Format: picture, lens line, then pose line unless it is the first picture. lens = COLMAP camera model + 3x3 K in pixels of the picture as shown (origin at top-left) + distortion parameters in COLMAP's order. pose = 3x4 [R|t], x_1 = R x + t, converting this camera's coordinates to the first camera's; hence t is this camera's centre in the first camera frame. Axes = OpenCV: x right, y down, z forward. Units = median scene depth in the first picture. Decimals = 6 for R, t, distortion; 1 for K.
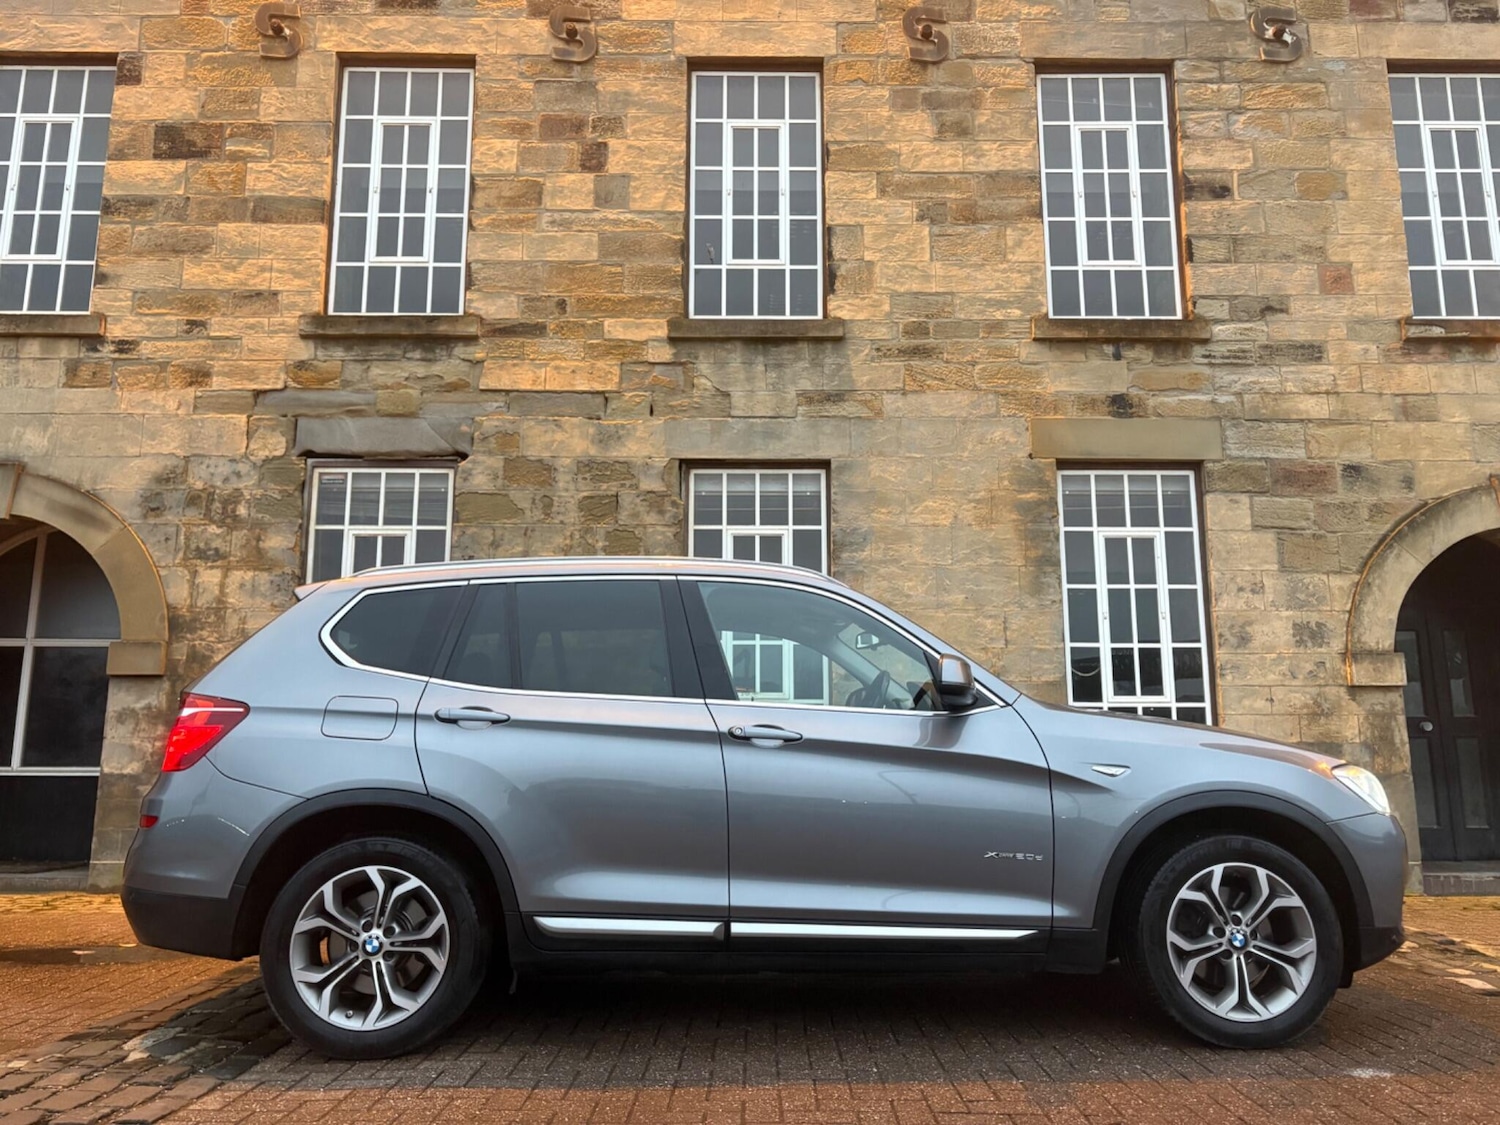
lens RADIAL K [[1144.6, 0, 756.1], [0, 1144.6, 554.3], [0, 0, 1]] dist [0.039350, -0.033280]
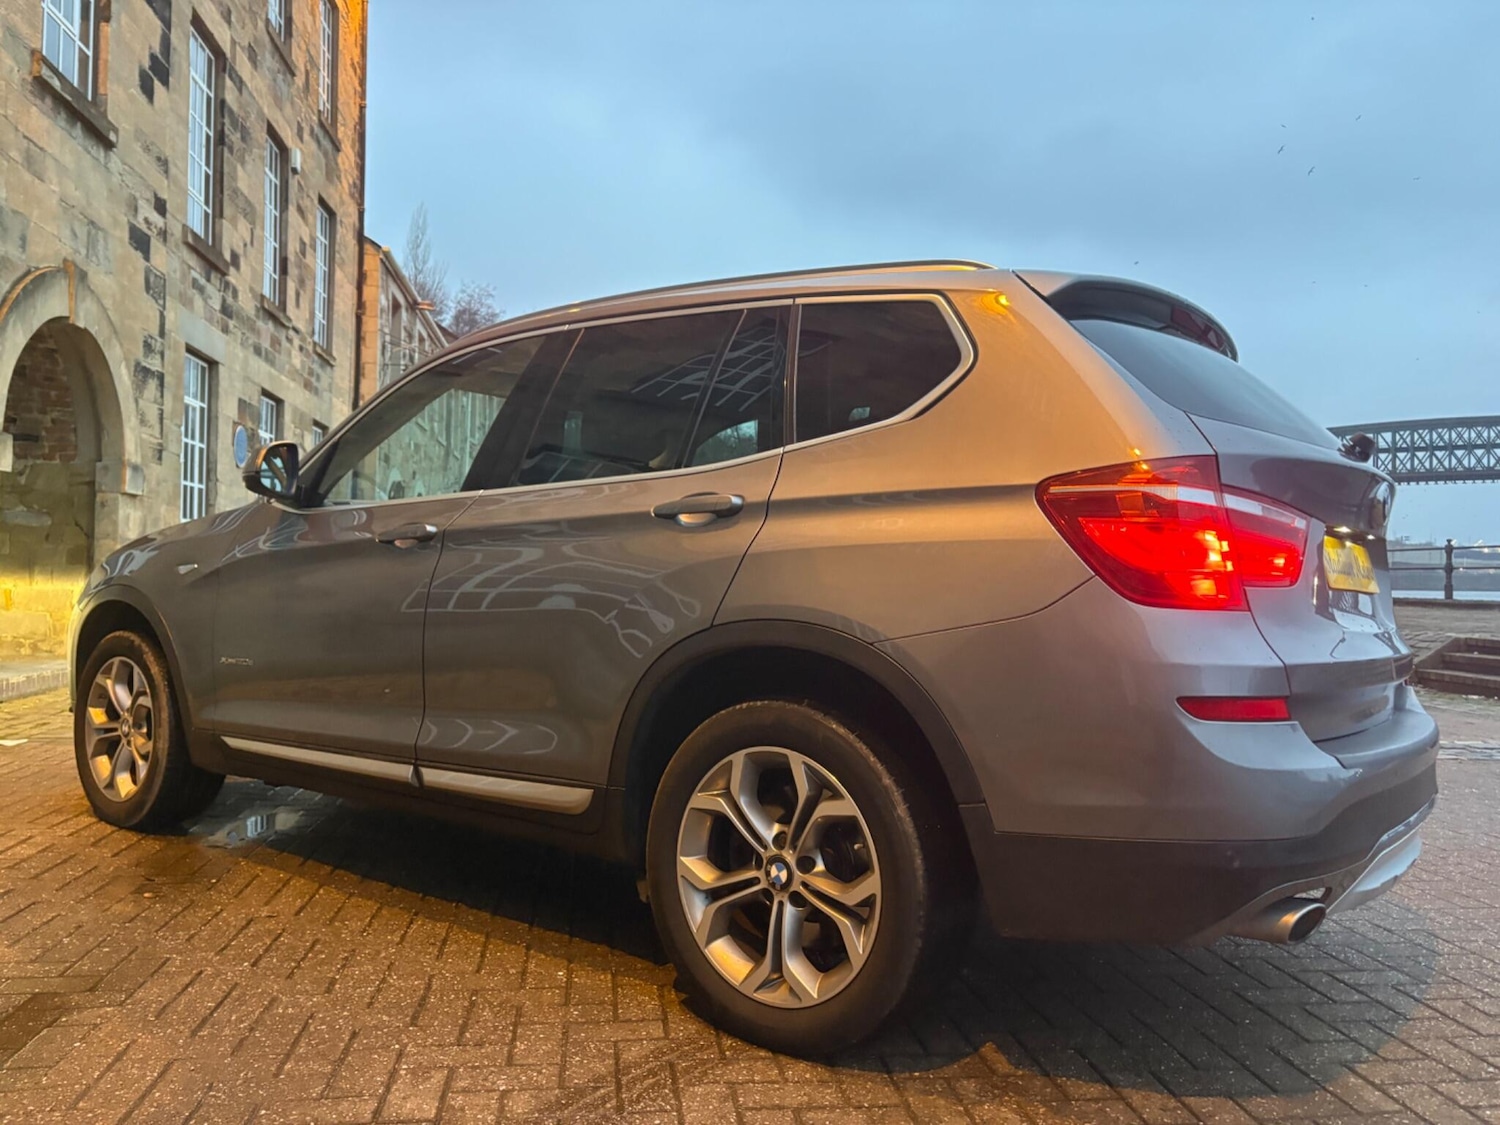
lens RADIAL K [[1144.6, 0, 751.7], [0, 1144.6, 562.6], [0, 0, 1]] dist [0.039350, -0.033280]
pose [[-0.141280, 0.009811, 0.989921, -0.372194], [-0.205625, 0.977852, -0.039038, 0.094861], [-0.968379, -0.209068, -0.136134, 0.534592]]
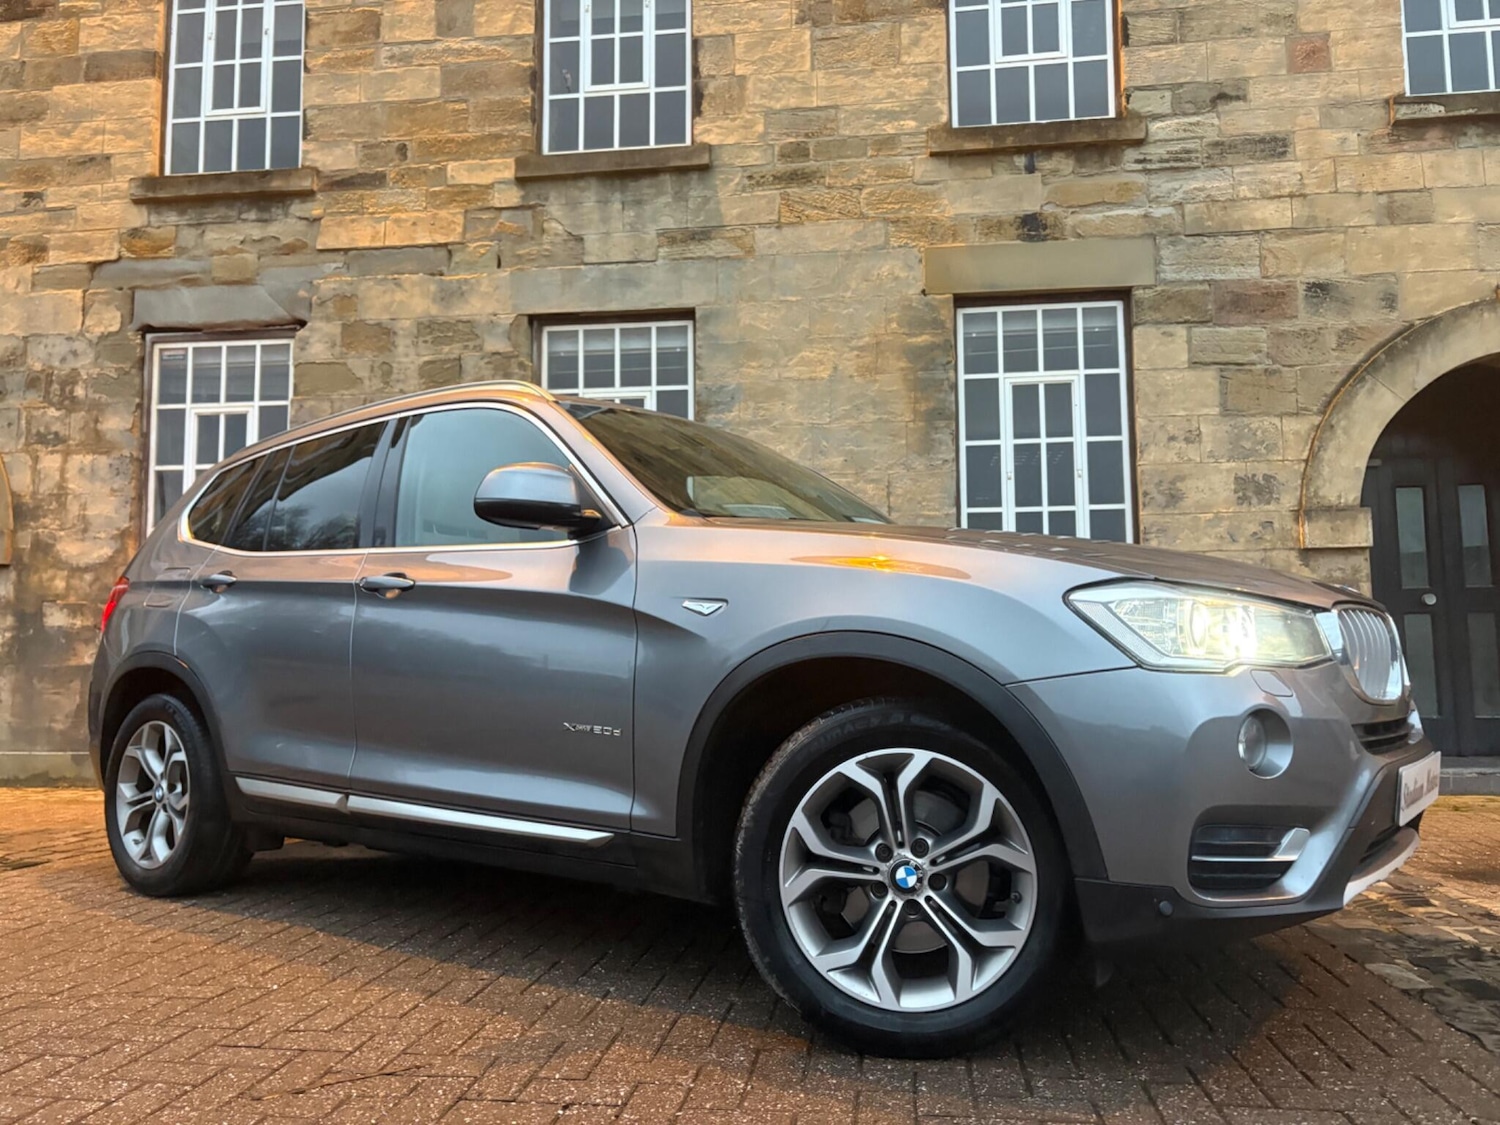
lens RADIAL K [[1144.6, 0, 753.9], [0, 1144.6, 561.4], [0, 0, 1]] dist [0.039350, -0.033280]
pose [[0.991053, -0.020801, -0.131841, 0.221408], [0.031723, 0.996186, 0.081284, 0.040774], [0.129648, -0.084739, 0.987933, 0.116625]]
